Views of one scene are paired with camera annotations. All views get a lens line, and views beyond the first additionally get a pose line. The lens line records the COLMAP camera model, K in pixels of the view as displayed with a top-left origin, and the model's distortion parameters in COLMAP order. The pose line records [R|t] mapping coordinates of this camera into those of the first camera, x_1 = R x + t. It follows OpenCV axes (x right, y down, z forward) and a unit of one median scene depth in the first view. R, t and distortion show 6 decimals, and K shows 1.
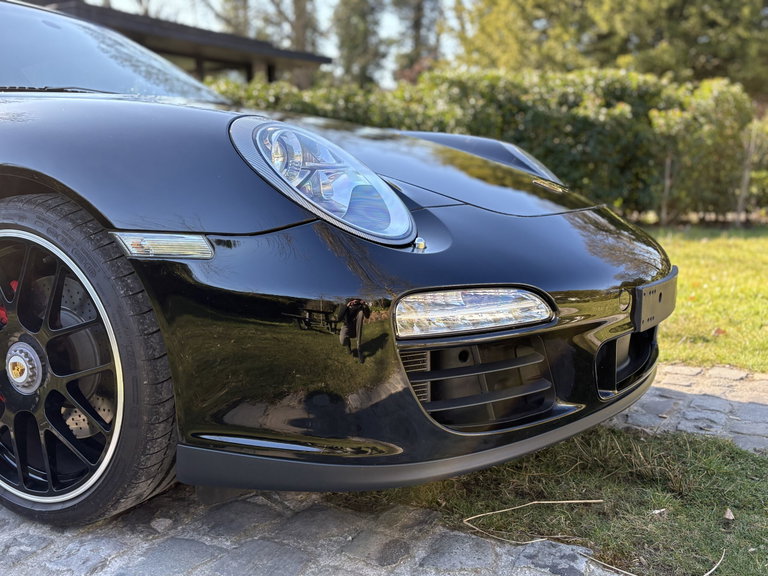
lens RADIAL K [[765.7, 0, 370.9], [0, 765.7, 277.3], [0, 0, 1]] dist [0.023419, 0.000000]
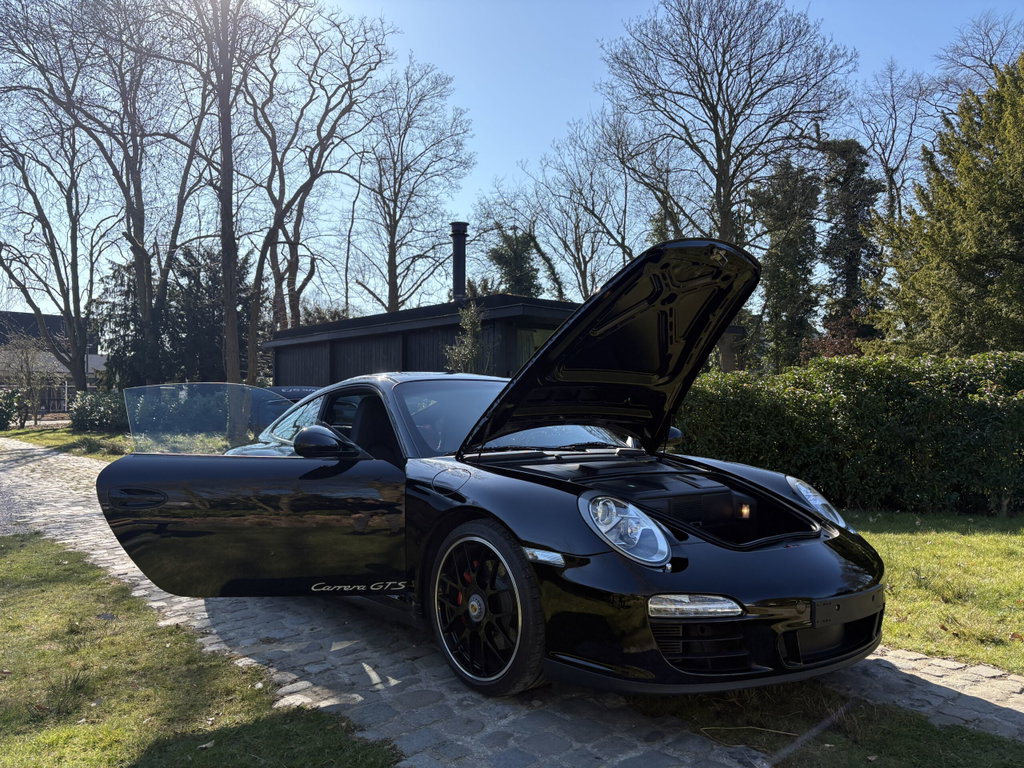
lens RADIAL K [[773.4, 0, 521.4], [0, 773.4, 383.3], [0, 0, 1]] dist [0.034164, -0.024832]
pose [[0.937081, 0.014425, -0.348815, 0.347728], [-0.072297, 0.985505, -0.153471, -0.154346], [0.341545, 0.169033, 0.924540, -0.908708]]
